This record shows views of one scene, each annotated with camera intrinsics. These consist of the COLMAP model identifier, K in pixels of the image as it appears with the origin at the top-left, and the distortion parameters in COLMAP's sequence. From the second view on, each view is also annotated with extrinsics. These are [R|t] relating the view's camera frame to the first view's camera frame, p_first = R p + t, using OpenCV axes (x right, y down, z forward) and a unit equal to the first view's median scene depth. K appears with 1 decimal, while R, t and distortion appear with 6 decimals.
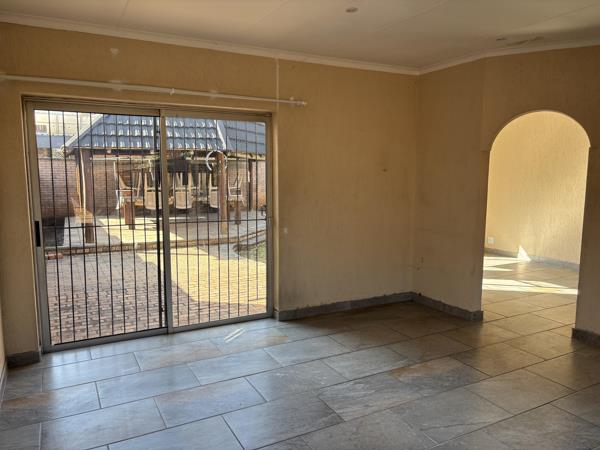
lens RADIAL K [[455.2, 0, 299.9], [0, 455.2, 227.9], [0, 0, 1]] dist [0.086499, -0.117639]
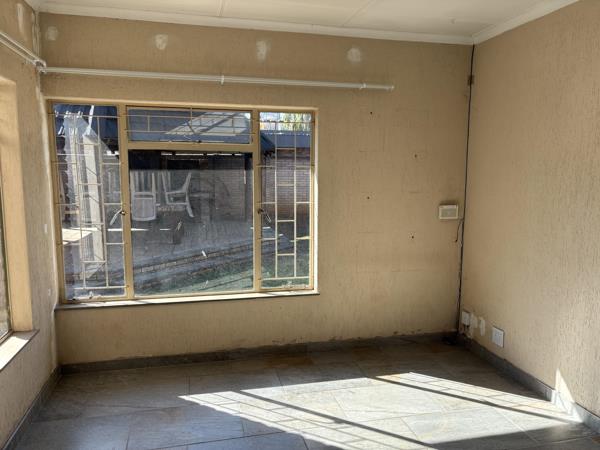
lens RADIAL K [[455.2, 0, 299.9], [0, 455.2, 227.9], [0, 0, 1]] dist [0.086499, -0.117639]
pose [[0.960629, 0.034121, -0.275731, 0.244929], [-0.032503, 0.999417, 0.010439, -0.047996], [0.275926, -0.001066, 0.961178, 0.381356]]
